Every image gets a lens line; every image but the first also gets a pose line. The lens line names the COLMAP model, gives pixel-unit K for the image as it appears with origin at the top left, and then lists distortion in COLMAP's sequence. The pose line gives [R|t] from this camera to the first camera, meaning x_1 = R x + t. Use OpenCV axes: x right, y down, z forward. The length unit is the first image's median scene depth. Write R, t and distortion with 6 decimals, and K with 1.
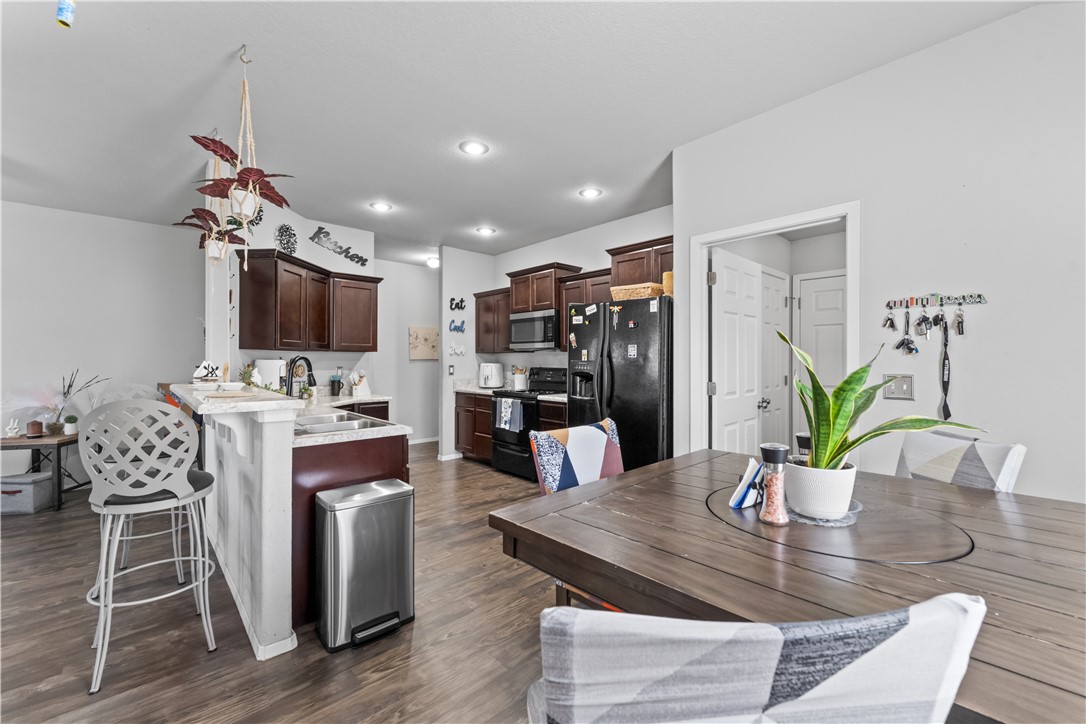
lens RADIAL K [[438.4, 0, 541.2], [0, 438.4, 359.4], [0, 0, 1]] dist [-0.001149, -0.000204]
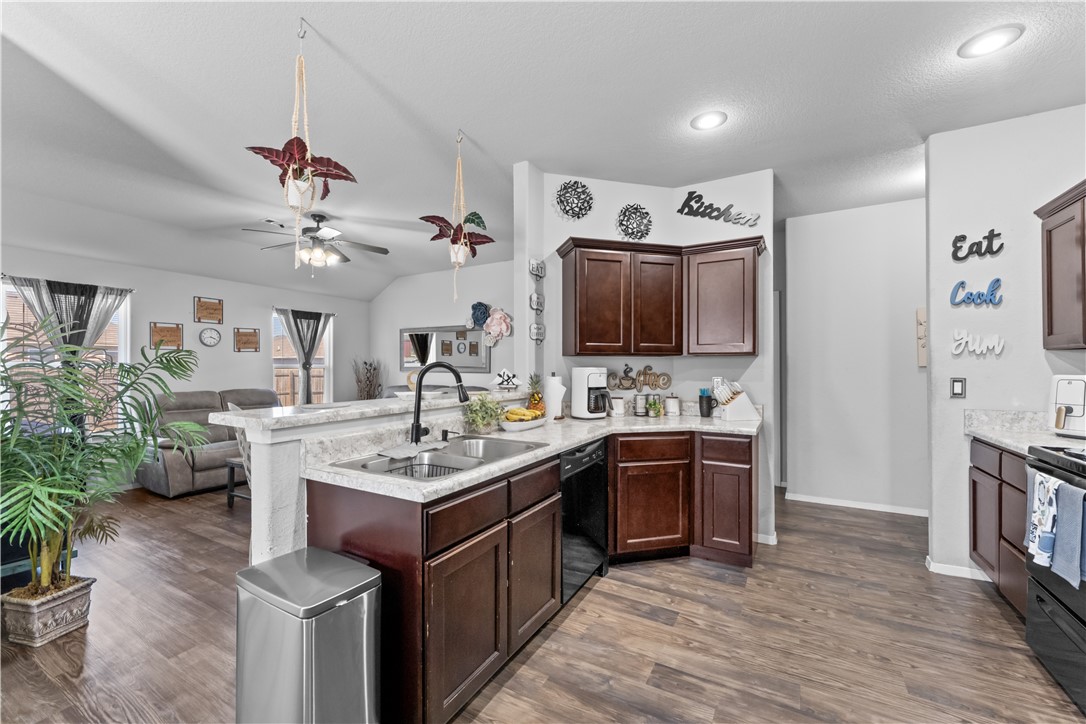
lens RADIAL K [[438.4, 0, 538.9], [0, 438.4, 367.3], [0, 0, 1]] dist [-0.001149, -0.000204]
pose [[0.294303, -0.003426, -0.955706, 0.148849], [0.003792, 0.999990, -0.002417, 0.001848], [0.955705, -0.002912, 0.294313, 0.551478]]
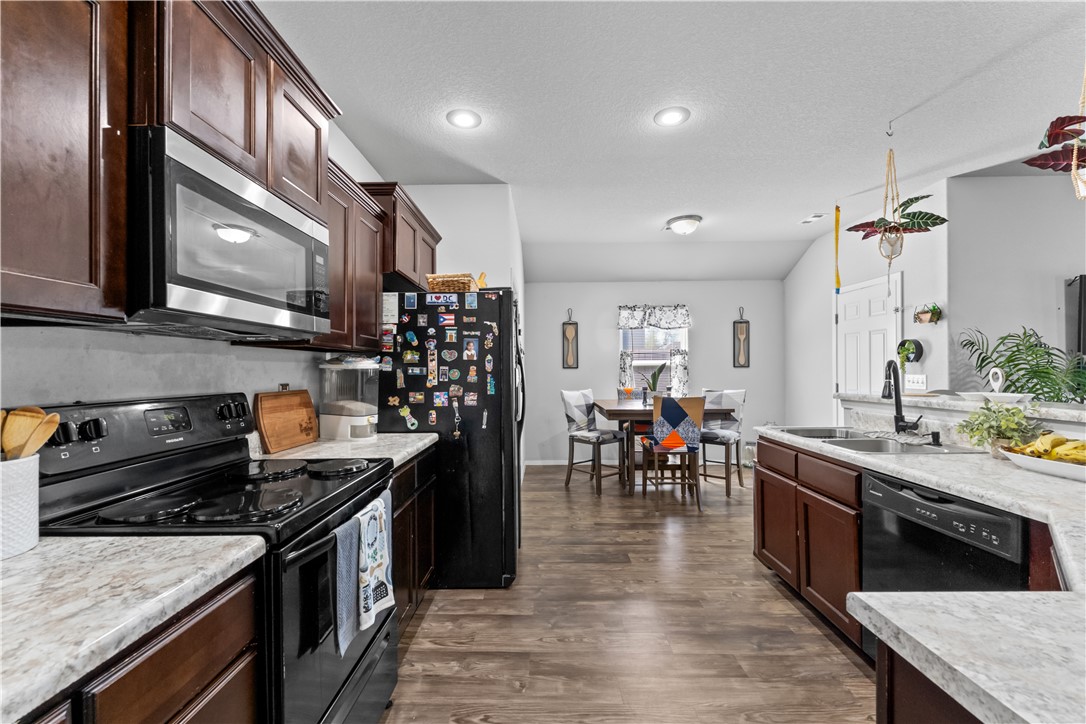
lens RADIAL K [[438.4, 0, 537.0], [0, 438.4, 366.3], [0, 0, 1]] dist [-0.001149, -0.000204]
pose [[-0.719456, 0.005530, 0.694516, -0.376968], [0.003789, 0.999985, -0.004037, 0.002192], [-0.694527, -0.000273, -0.719466, 1.222294]]
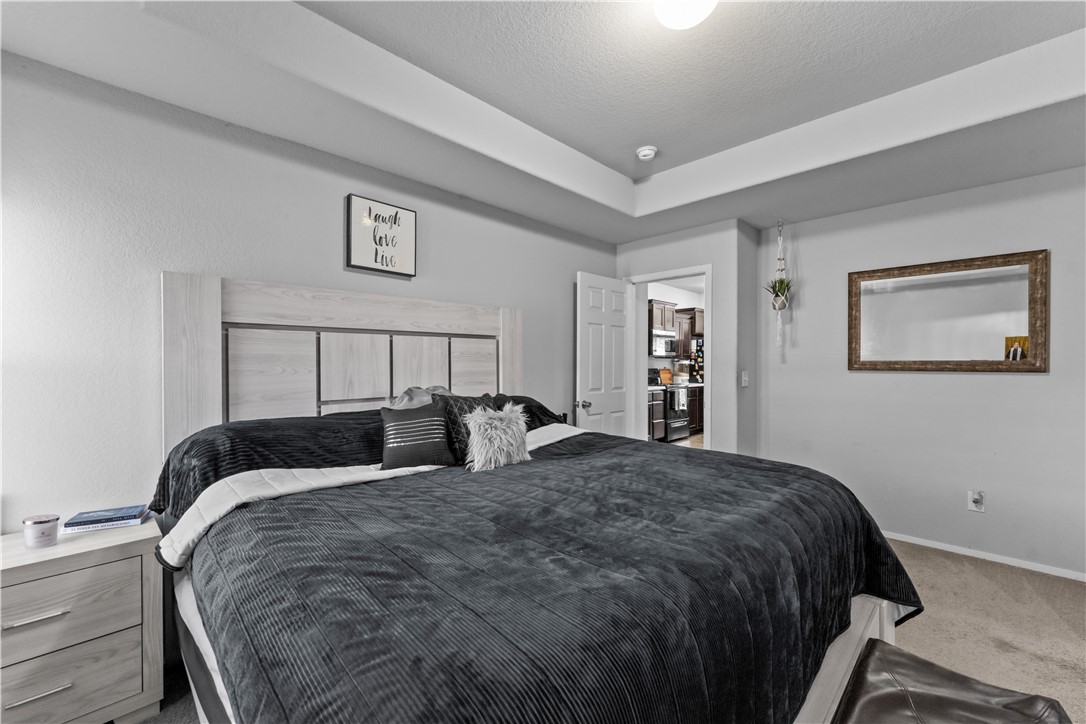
lens RADIAL K [[416.8, 0, 541.8], [0, 416.8, 364.4], [0, 0, 1]] dist [-0.000582, -0.000004]
pose [[-0.029176, -0.003843, 0.999567, -1.694879], [-0.002232, 0.999990, 0.003779, 0.000742], [-0.999572, -0.002120, -0.029184, 1.676235]]
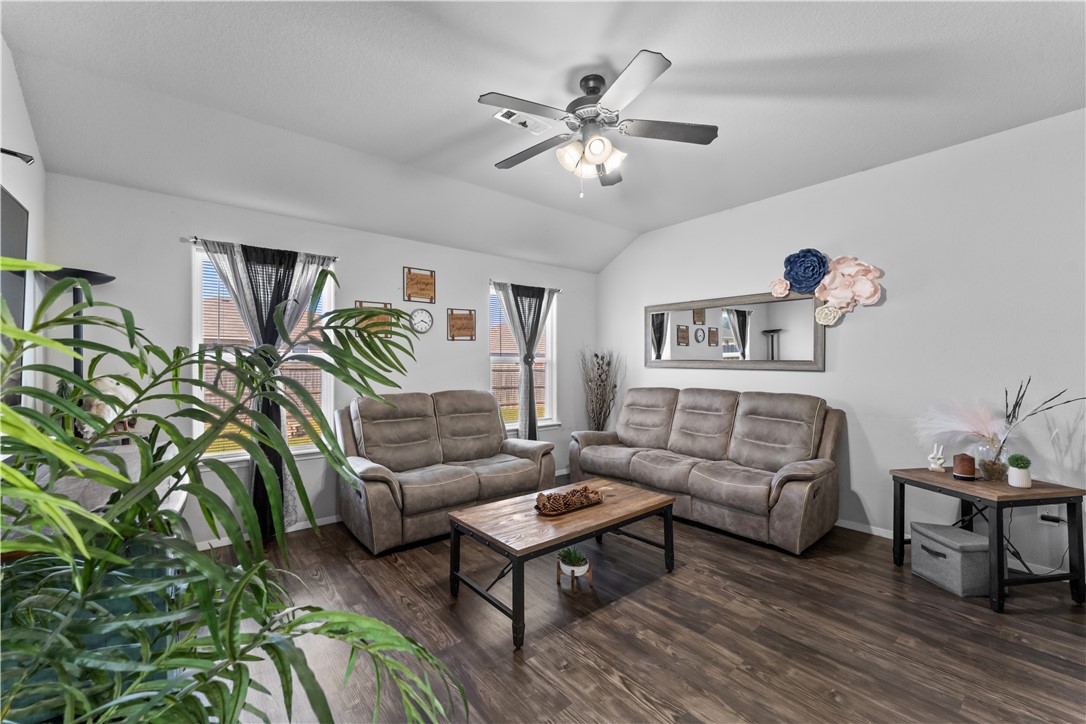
lens RADIAL K [[438.4, 0, 538.2], [0, 438.4, 363.5], [0, 0, 1]] dist [-0.001149, -0.000204]
pose [[-0.068721, 0.000072, -0.997636, -0.386057], [0.001922, 0.999998, -0.000061, 0.000855], [0.997634, -0.001922, -0.068721, 0.343895]]
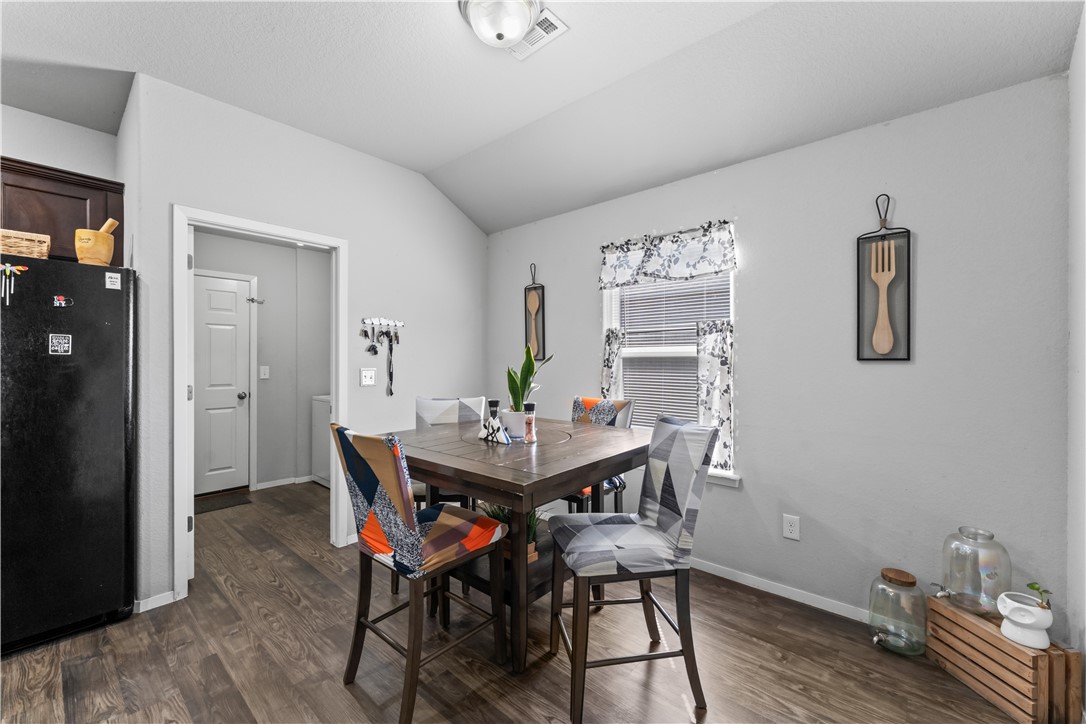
lens RADIAL K [[438.4, 0, 538.9], [0, 438.4, 360.6], [0, 0, 1]] dist [-0.001149, -0.000204]
pose [[-0.099997, -0.003321, 0.994982, -0.342874], [-0.001502, 0.999994, 0.003187, 0.000522], [-0.994987, -0.001176, -0.100001, 0.279395]]
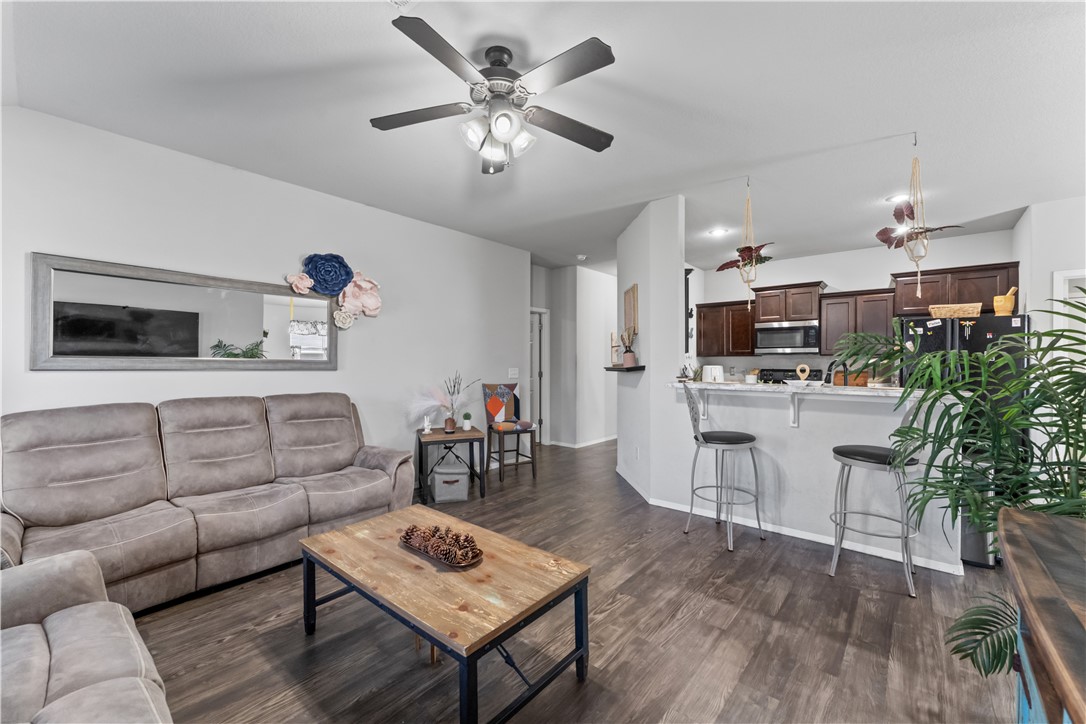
lens RADIAL K [[438.4, 0, 539.5], [0, 438.4, 362.3], [0, 0, 1]] dist [-0.001149, -0.000204]
pose [[0.993530, 0.000839, 0.113565, -0.920074], [-0.000965, 0.999999, 0.001053, -0.000321], [-0.113564, -0.001156, 0.993530, -0.106516]]
